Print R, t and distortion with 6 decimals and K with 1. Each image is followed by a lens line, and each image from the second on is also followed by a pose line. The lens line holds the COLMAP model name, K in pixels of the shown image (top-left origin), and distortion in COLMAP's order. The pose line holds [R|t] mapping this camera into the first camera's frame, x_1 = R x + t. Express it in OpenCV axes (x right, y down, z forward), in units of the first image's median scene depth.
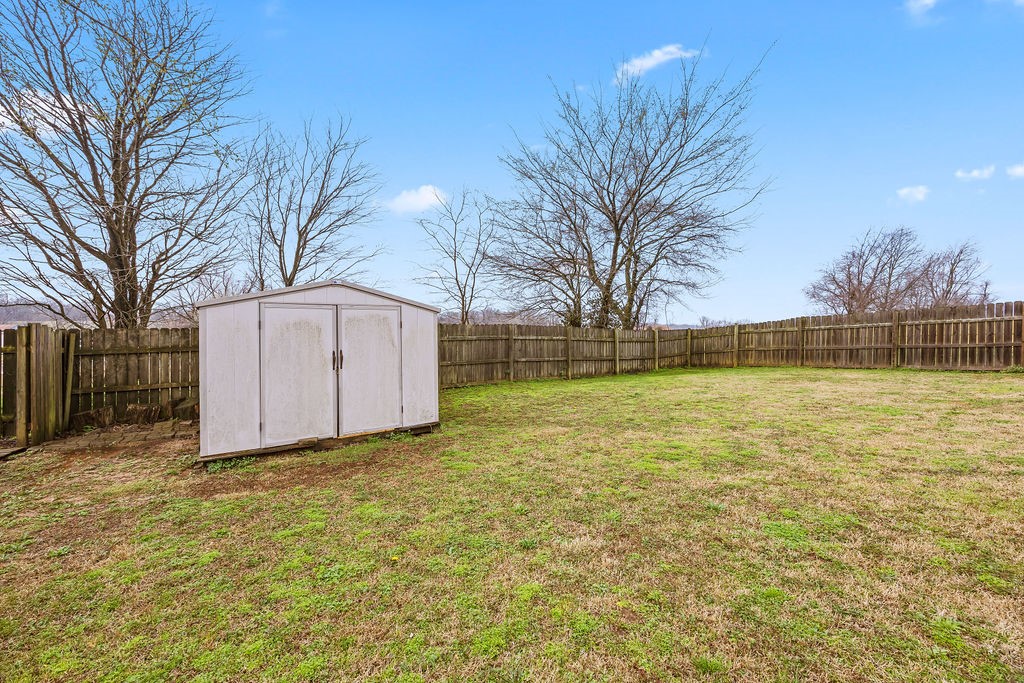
lens RADIAL K [[390.5, 0, 502.2], [0, 390.5, 334.7], [0, 0, 1]] dist [0.001521, -0.000089]
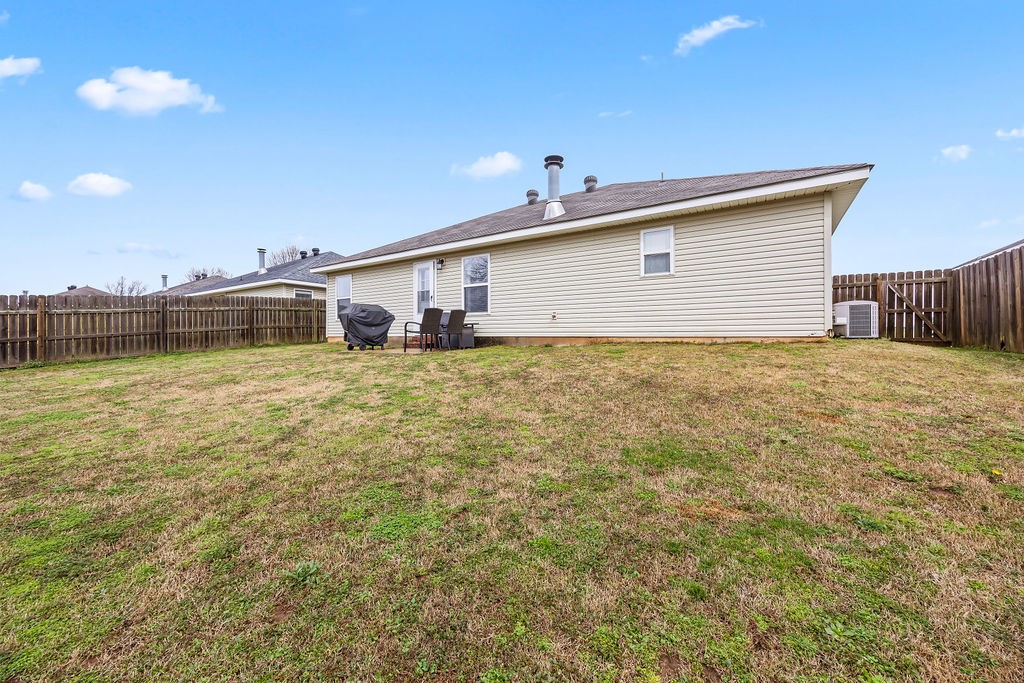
lens RADIAL K [[386.0, 0, 504.2], [0, 386.0, 344.7], [0, 0, 1]] dist [-0.003462, 0.000073]
pose [[-0.381318, -0.023787, 0.924138, -0.022760], [0.009433, 0.999517, 0.029619, 0.014754], [-0.924396, 0.020011, -0.380909, 0.185389]]
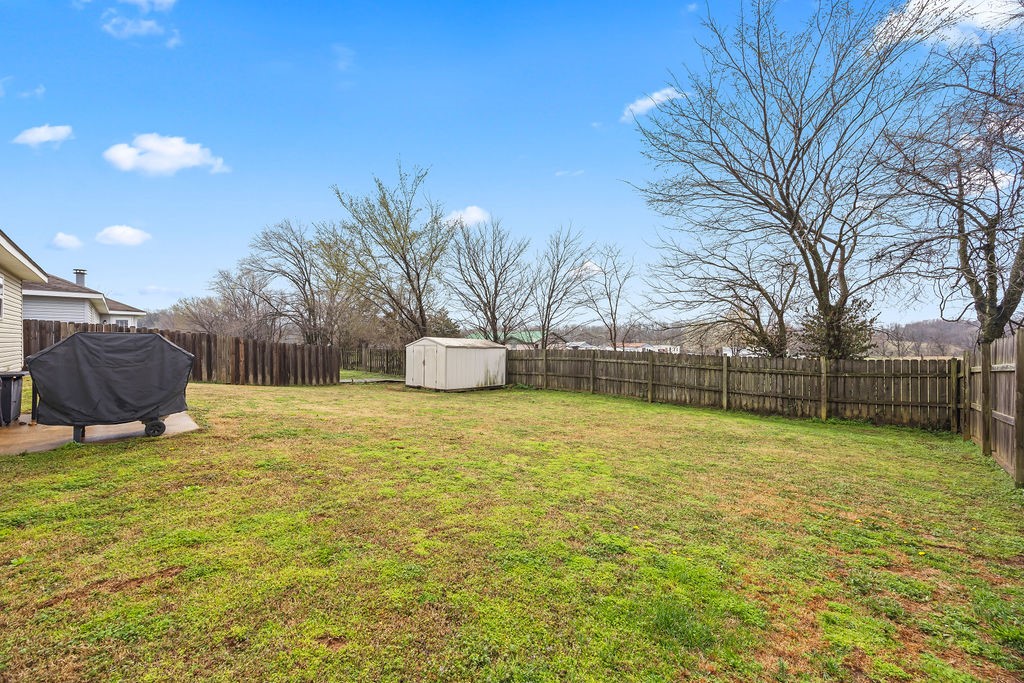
lens RADIAL K [[386.0, 0, 512.7], [0, 386.0, 342.6], [0, 0, 1]] dist [-0.003462, 0.000073]
pose [[0.214777, -0.003350, -0.976657, 1.184569], [-0.009044, 0.999944, -0.005419, -0.038936], [0.976621, 0.009997, 0.214735, 0.445178]]
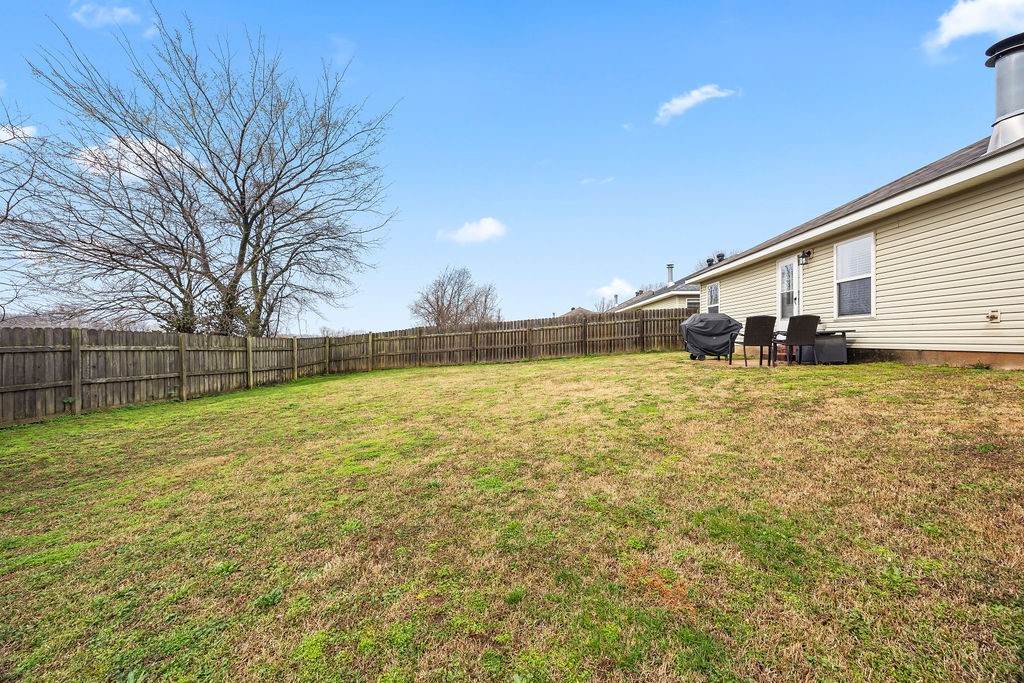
lens RADIAL K [[386.0, 0, 503.3], [0, 386.0, 341.1], [0, 0, 1]] dist [-0.003462, 0.000073]
pose [[0.615361, -0.006310, 0.788220, -0.042557], [0.013431, 0.999907, -0.002482, 0.006179], [-0.788131, 0.012114, 0.615389, 0.028929]]
